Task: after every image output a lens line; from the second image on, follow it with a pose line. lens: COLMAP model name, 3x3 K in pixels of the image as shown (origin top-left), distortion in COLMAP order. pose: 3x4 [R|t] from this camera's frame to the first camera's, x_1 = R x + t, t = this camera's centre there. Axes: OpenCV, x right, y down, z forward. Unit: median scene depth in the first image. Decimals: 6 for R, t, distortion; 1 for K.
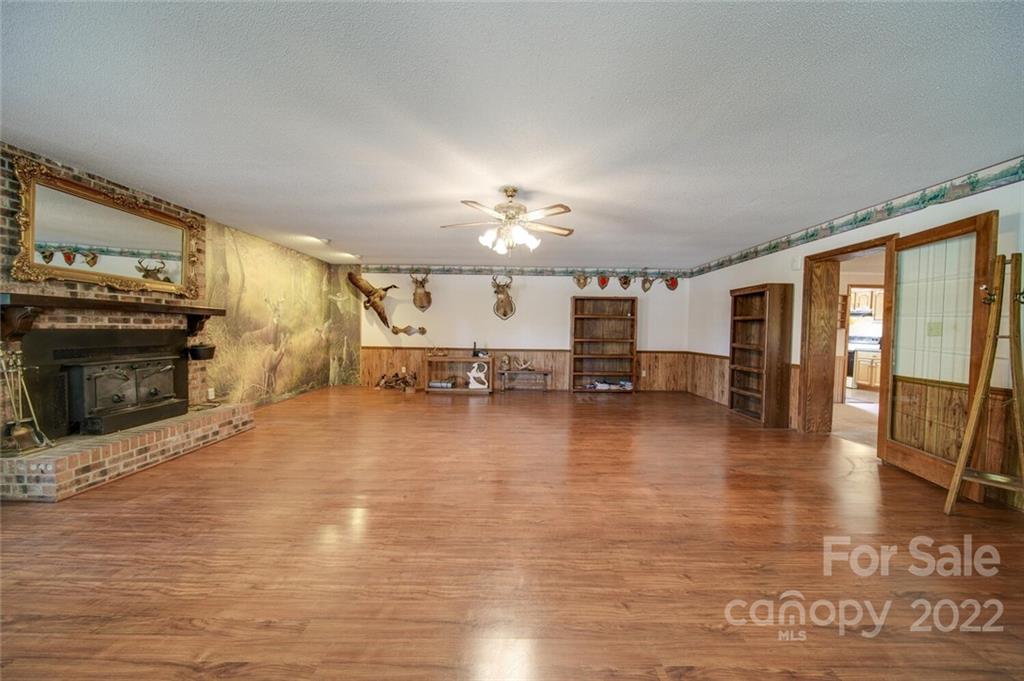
lens RADIAL K [[359.6, 0, 511.4], [0, 359.6, 343.1], [0, 0, 1]] dist [-0.000849, -0.000562]
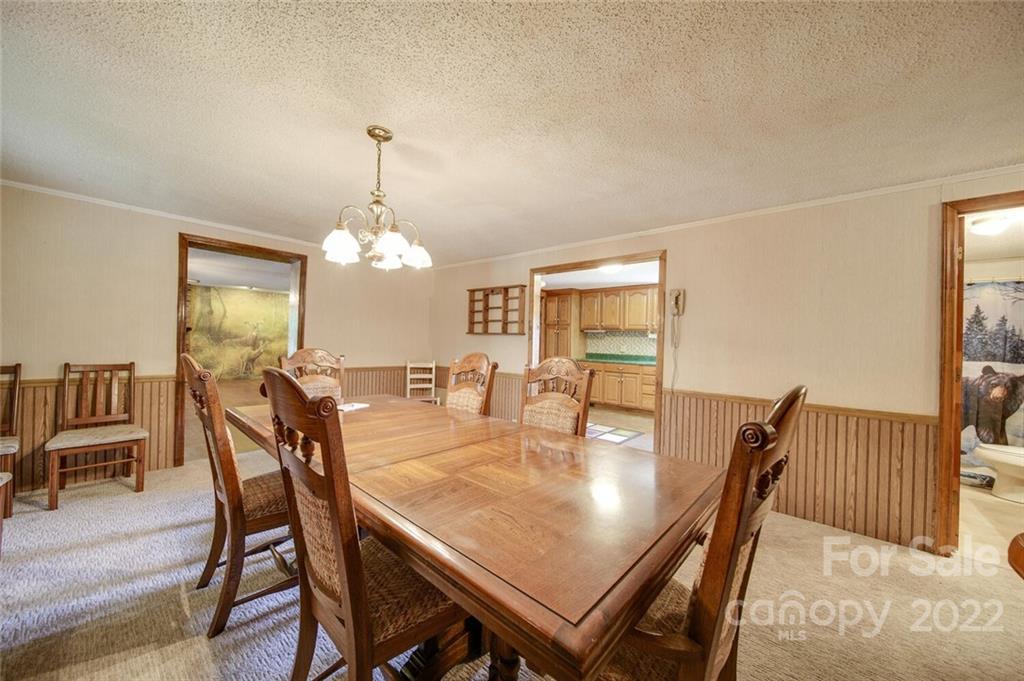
lens RADIAL K [[359.6, 0, 515.6], [0, 359.6, 344.6], [0, 0, 1]] dist [-0.000849, -0.000562]
pose [[0.739049, 0.008792, -0.673594, 1.624144], [-0.041194, 0.998633, -0.032162, -0.004439], [0.672391, 0.051517, 0.738401, 0.590620]]
